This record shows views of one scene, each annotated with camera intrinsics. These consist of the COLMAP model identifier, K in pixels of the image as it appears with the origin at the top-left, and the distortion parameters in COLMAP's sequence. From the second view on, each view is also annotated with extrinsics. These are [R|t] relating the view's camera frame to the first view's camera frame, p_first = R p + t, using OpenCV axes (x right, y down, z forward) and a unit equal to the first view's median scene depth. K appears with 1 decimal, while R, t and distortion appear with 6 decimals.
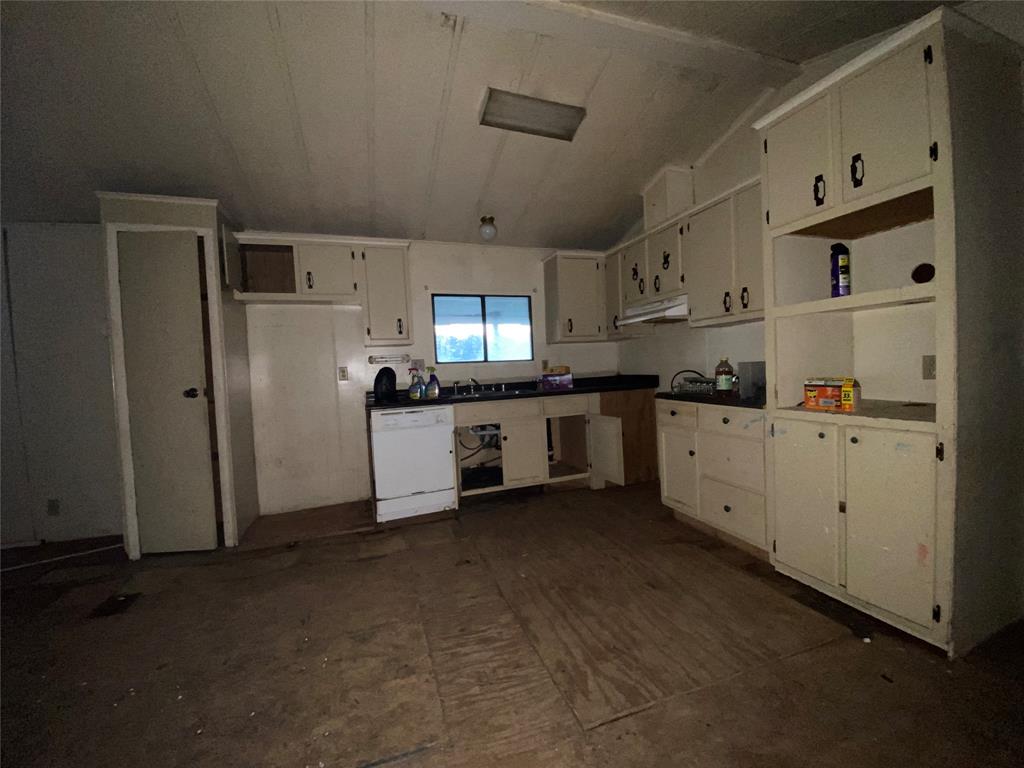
lens RADIAL K [[415.0, 0, 513.9], [0, 415.0, 387.7], [0, 0, 1]] dist [0.019196, -0.019843]
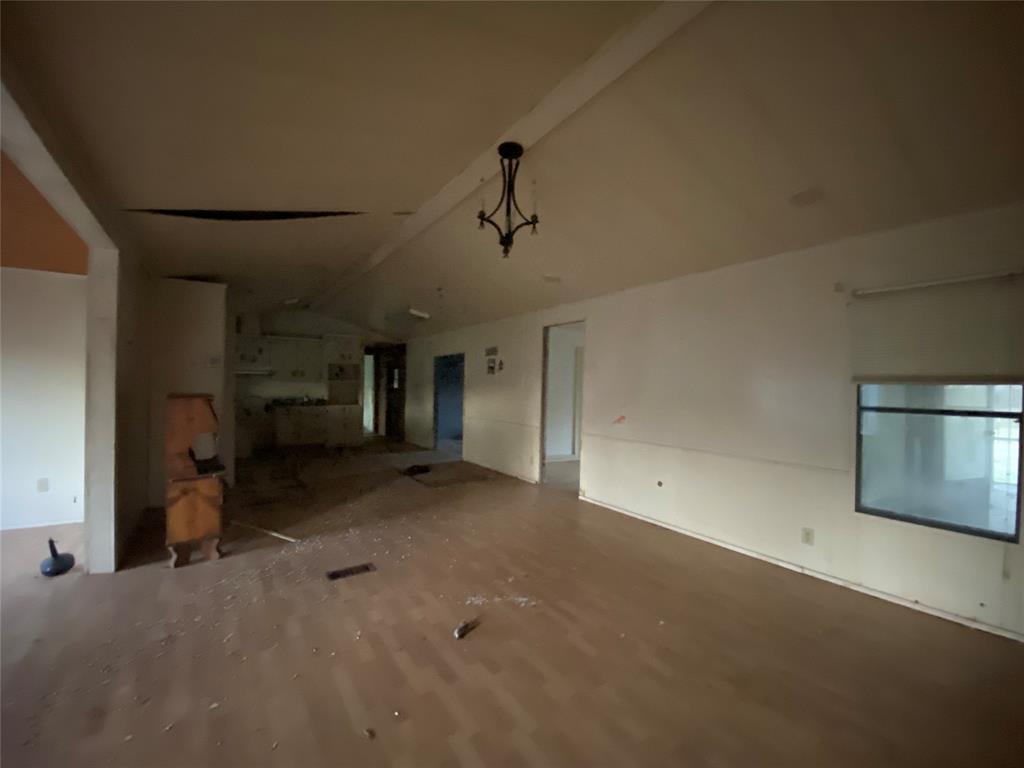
lens RADIAL K [[408.3, 0, 523.7], [0, 408.3, 385.4], [0, 0, 1]] dist [0.000541, -0.013597]
pose [[-0.291053, 0.046349, 0.955584, -2.631201], [0.042864, 0.998455, -0.035373, 0.051993], [-0.955746, 0.030665, -0.292589, 0.264800]]
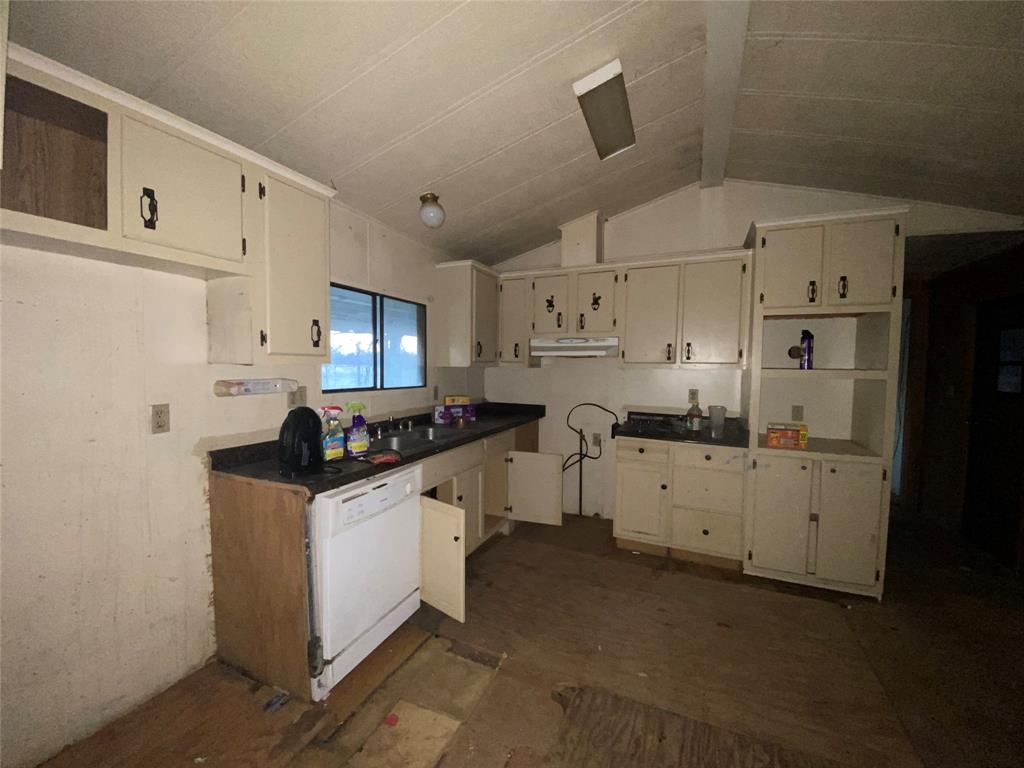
lens RADIAL K [[414.4, 0, 510.6], [0, 414.4, 386.4], [0, 0, 1]] dist [0.025267, -0.022357]
pose [[0.682408, 0.017427, 0.730764, -0.611954], [-0.007415, 0.999829, -0.016919, -0.081168], [-0.730934, 0.006127, 0.682420, 0.499551]]
